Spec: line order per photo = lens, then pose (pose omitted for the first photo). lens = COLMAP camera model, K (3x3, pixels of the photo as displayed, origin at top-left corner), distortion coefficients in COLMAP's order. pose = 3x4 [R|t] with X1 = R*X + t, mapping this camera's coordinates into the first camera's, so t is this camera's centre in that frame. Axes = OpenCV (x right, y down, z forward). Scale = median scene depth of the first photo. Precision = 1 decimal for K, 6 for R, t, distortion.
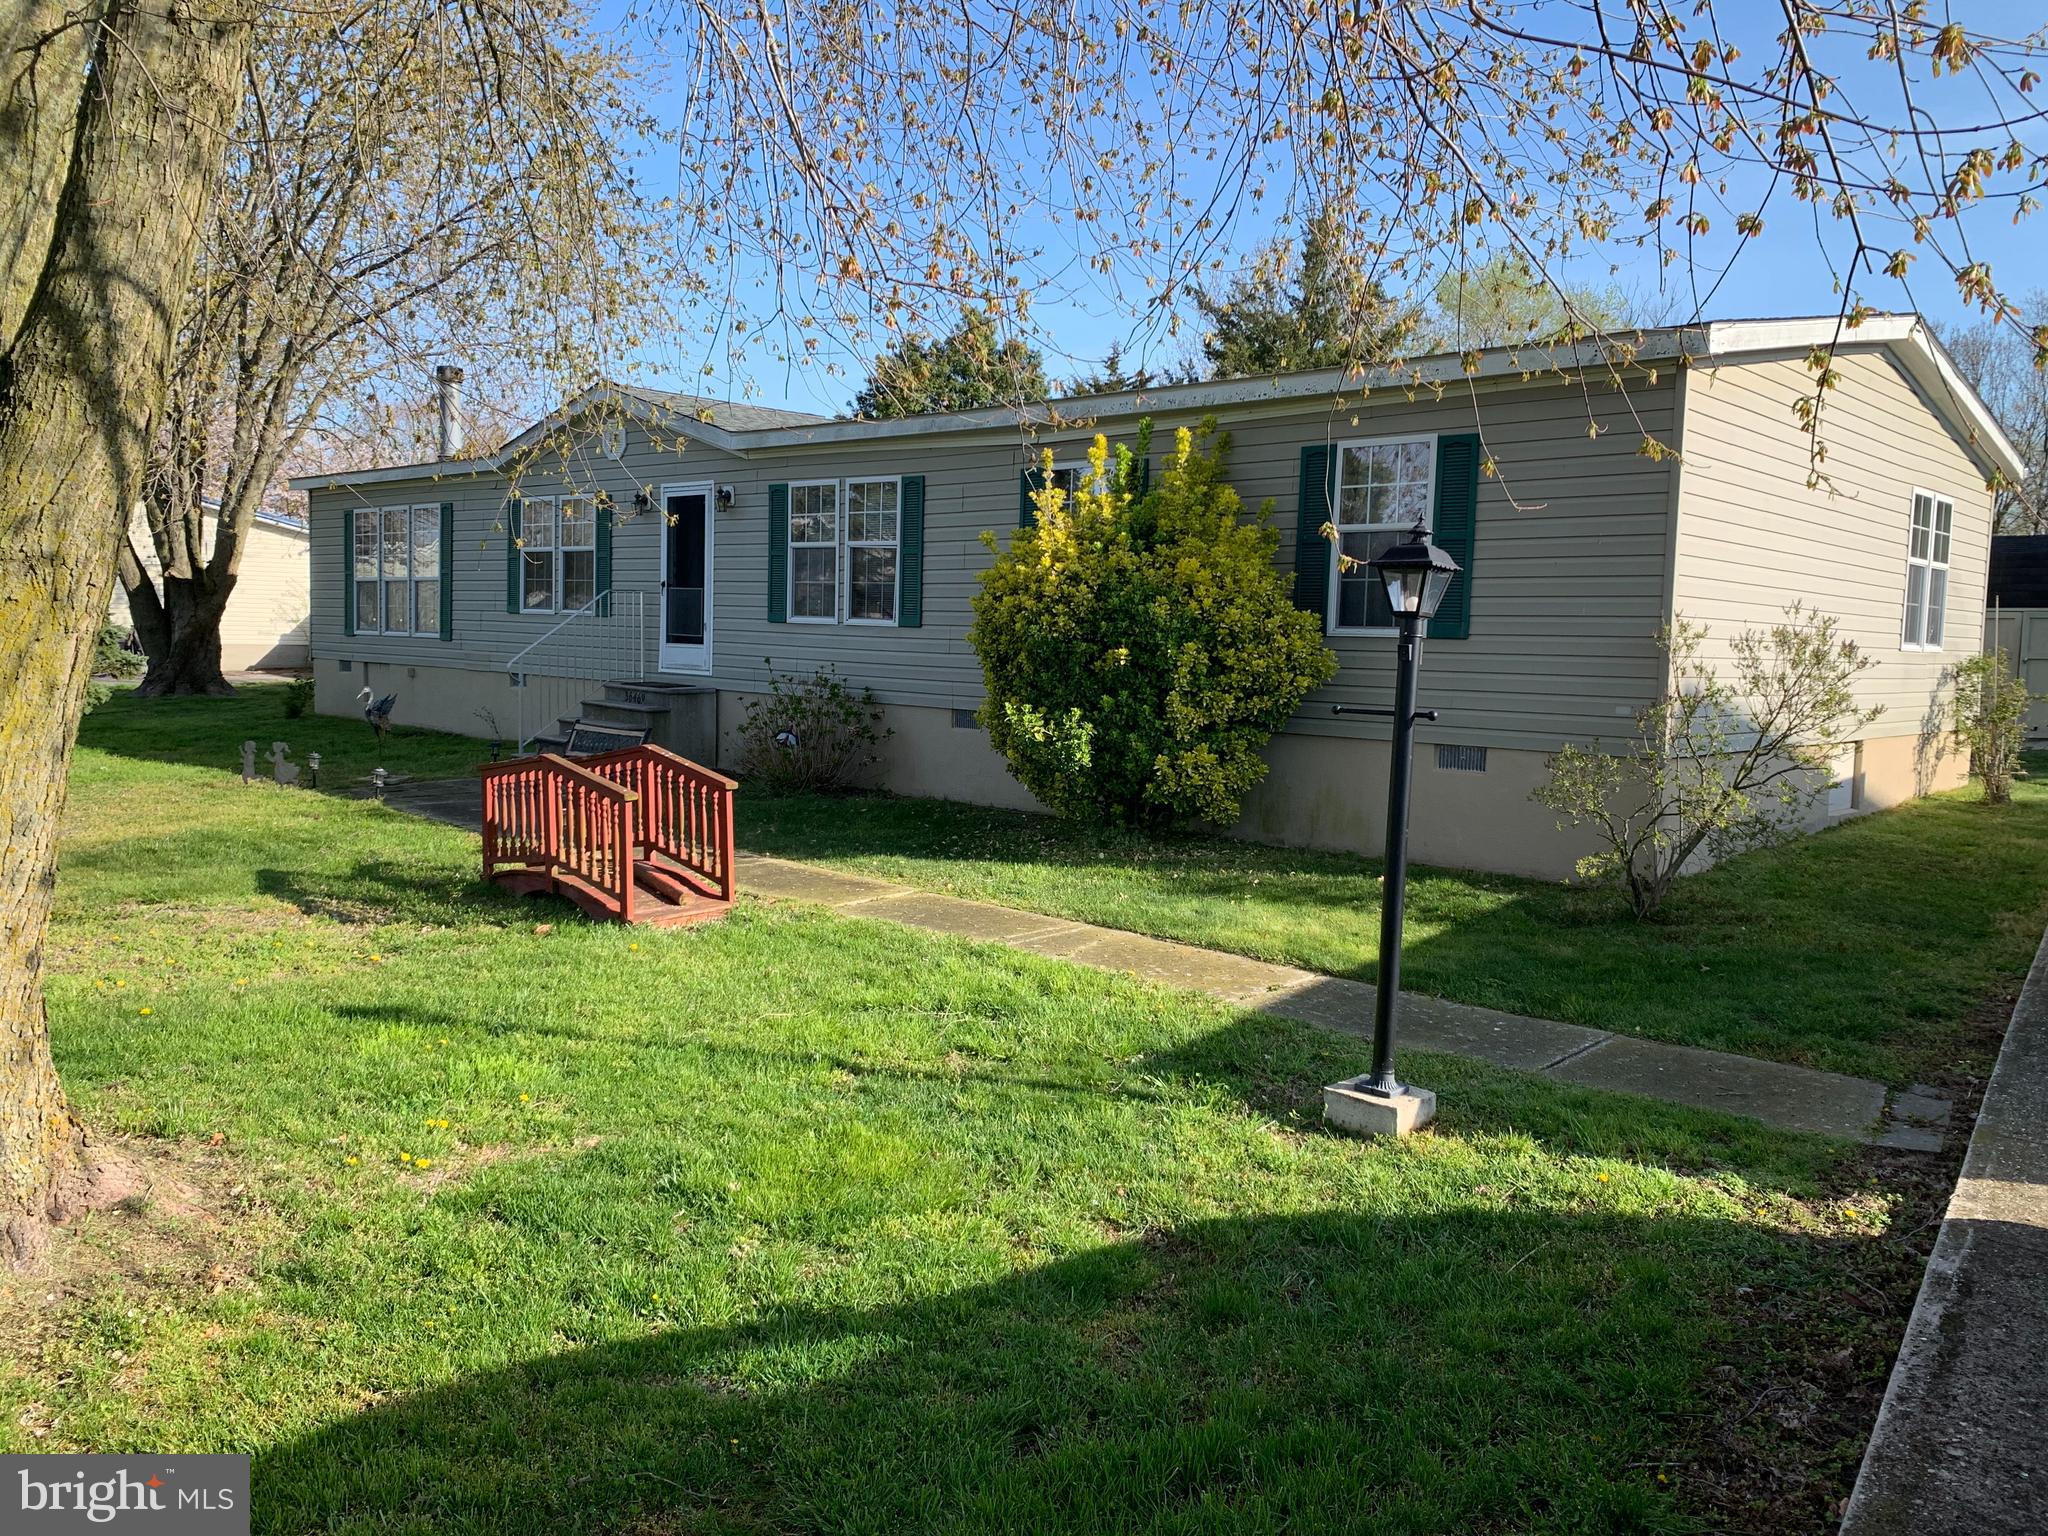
lens RADIAL K [[1579.7, 0, 1024.0], [0, 1579.7, 768.0], [0, 0, 1]] dist [0.003793, -0.000593]
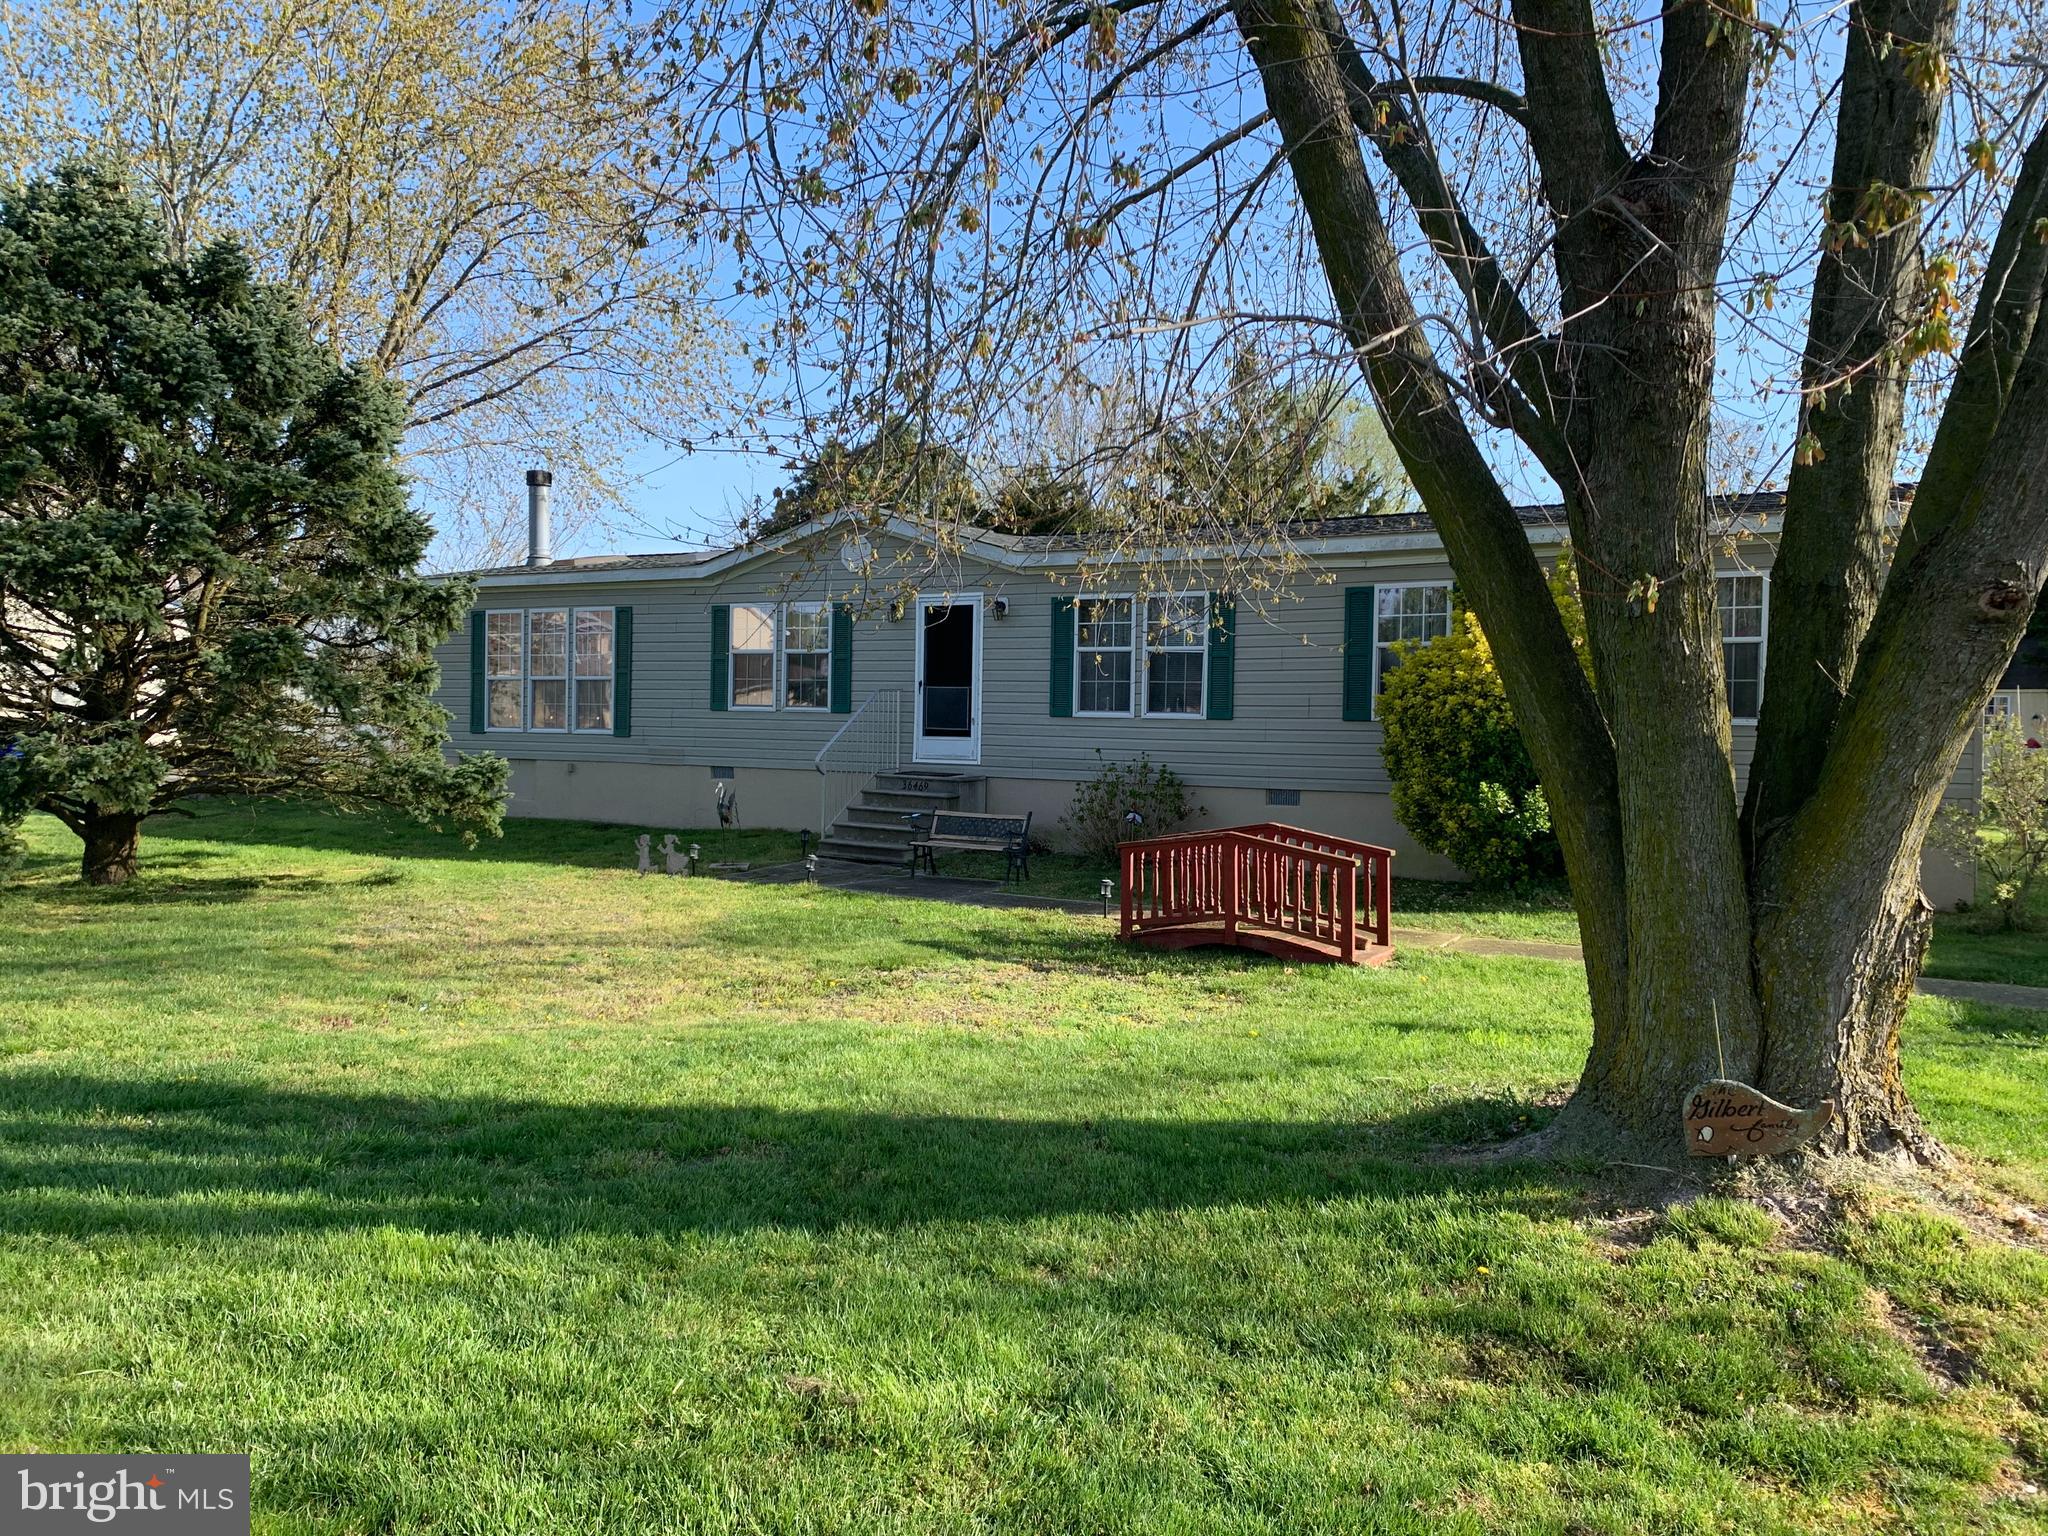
lens RADIAL K [[1579.7, 0, 1024.0], [0, 1579.7, 768.0], [0, 0, 1]] dist [0.003793, -0.000593]
pose [[0.973310, -0.021154, 0.228515, -0.443925], [0.032619, 0.998385, -0.046512, -0.003557], [-0.227162, 0.052724, 0.972429, -0.095653]]
